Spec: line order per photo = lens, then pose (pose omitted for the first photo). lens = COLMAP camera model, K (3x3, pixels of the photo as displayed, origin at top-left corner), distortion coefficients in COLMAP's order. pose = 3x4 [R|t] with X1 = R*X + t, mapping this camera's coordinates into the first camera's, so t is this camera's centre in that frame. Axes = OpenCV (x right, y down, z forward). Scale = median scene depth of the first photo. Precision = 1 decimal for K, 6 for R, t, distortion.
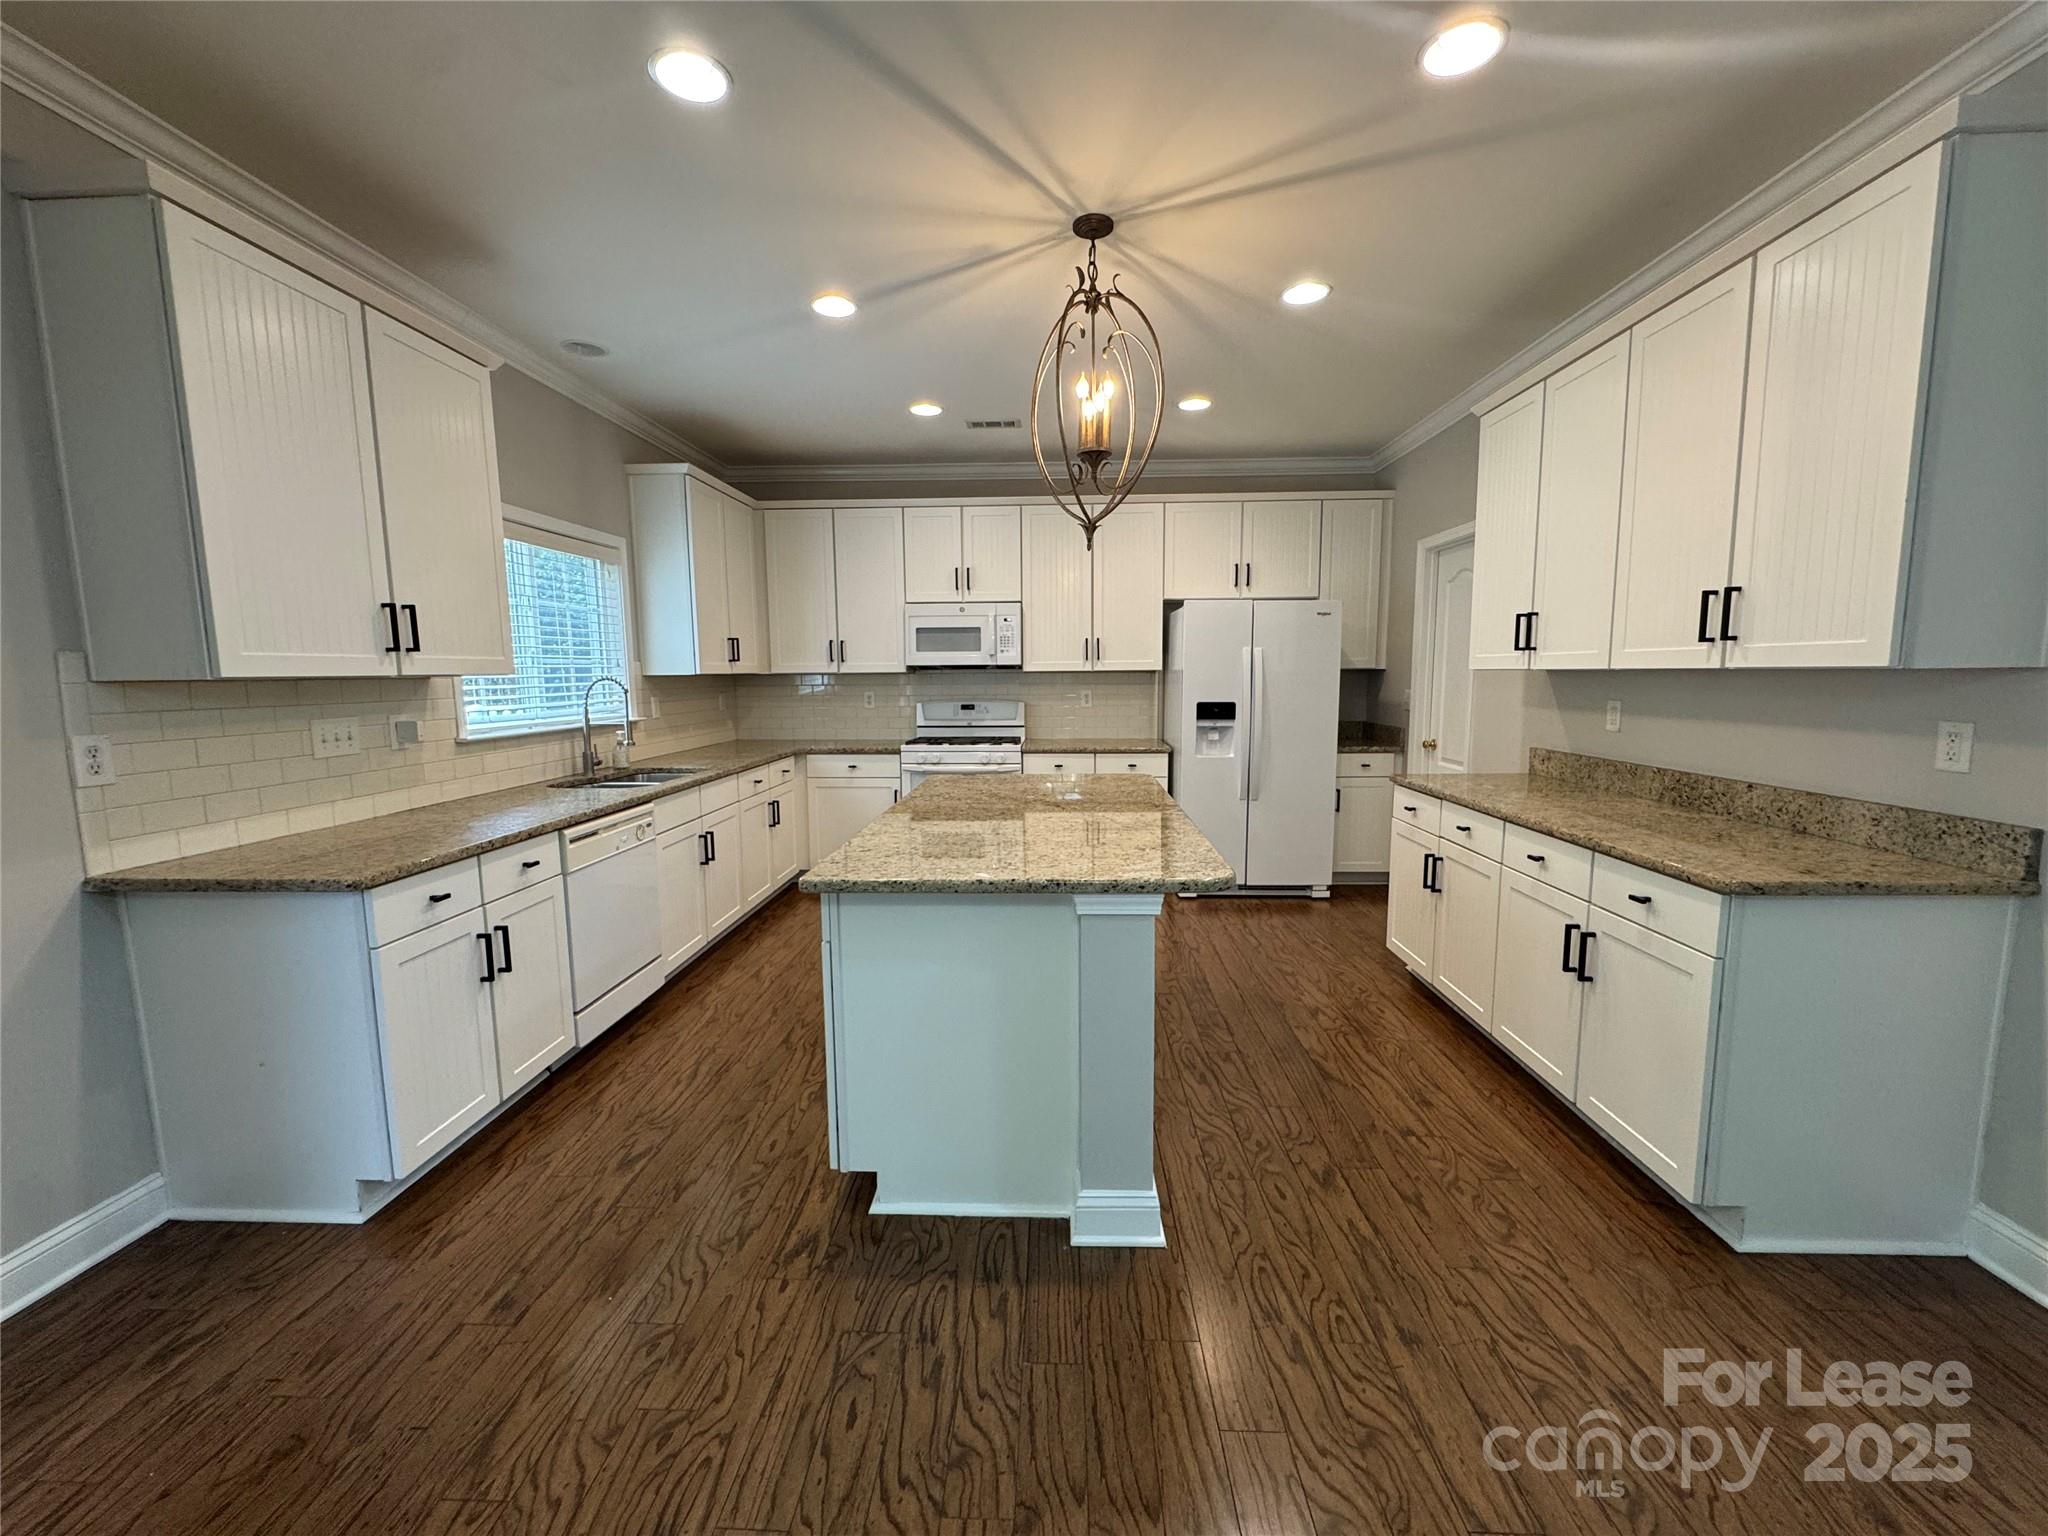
lens RADIAL K [[816.3, 0, 1024.7], [0, 816.3, 768.8], [0, 0, 1]] dist [0.000940, 0.000043]
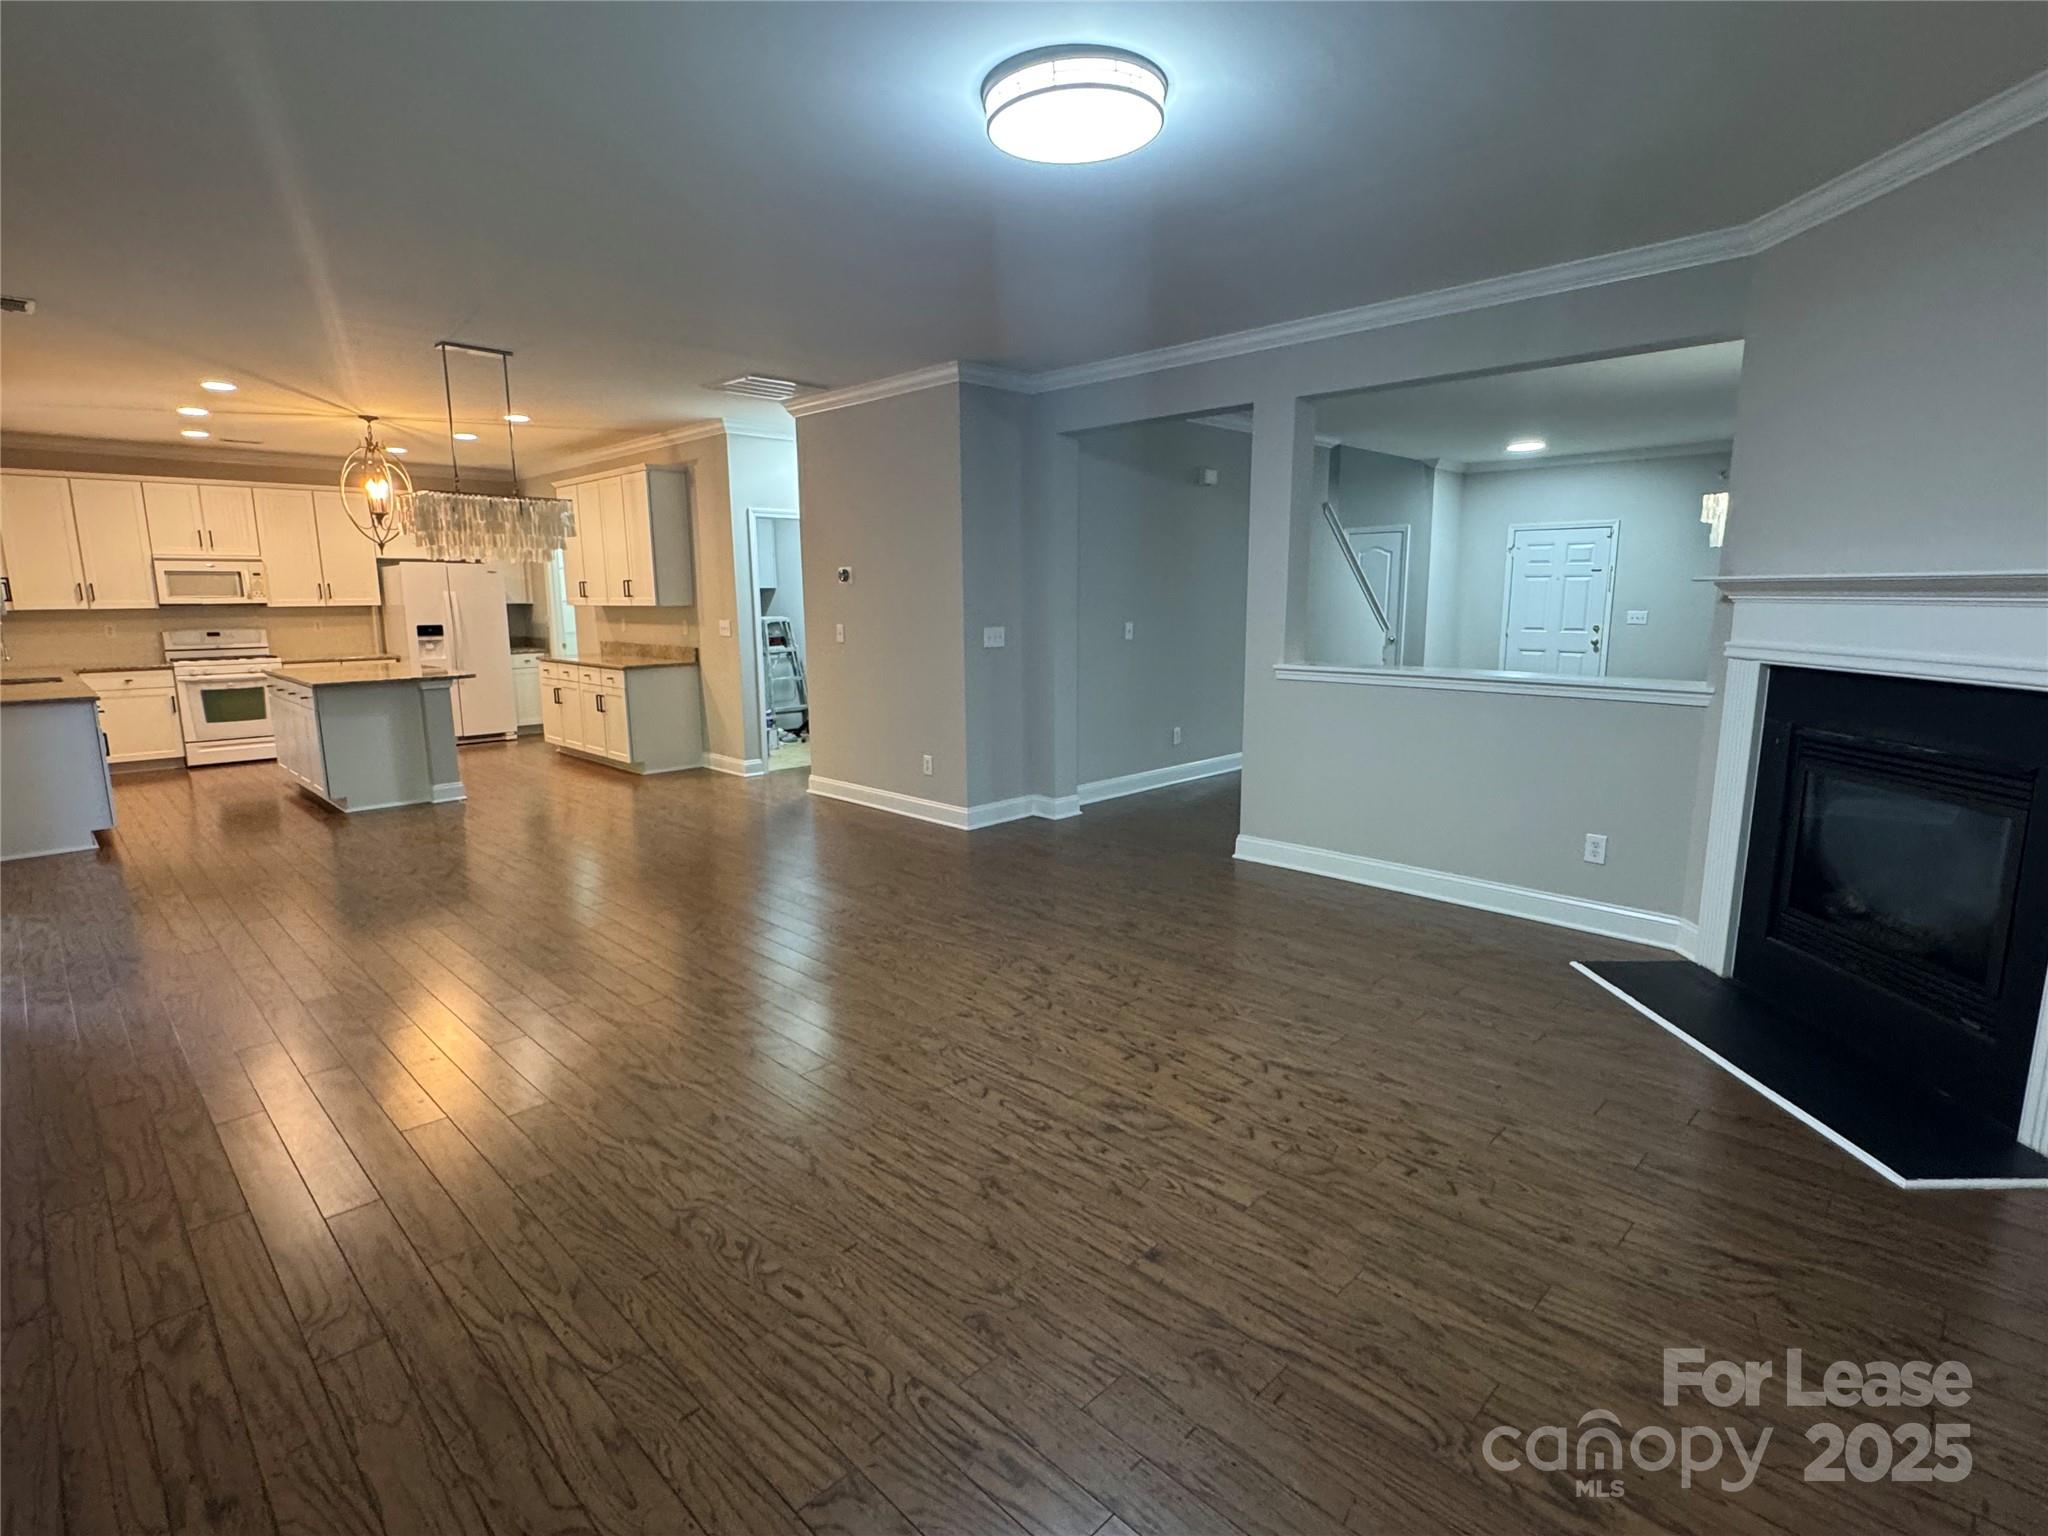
lens RADIAL K [[1020.5, 0, 1016.7], [0, 1020.5, 770.3], [0, 0, 1]] dist [-0.000741, 0.000358]
pose [[0.682557, -0.121435, 0.720673, -0.470334], [0.087933, 0.992581, 0.083971, 0.138860], [-0.725523, 0.006056, 0.688171, -1.261157]]
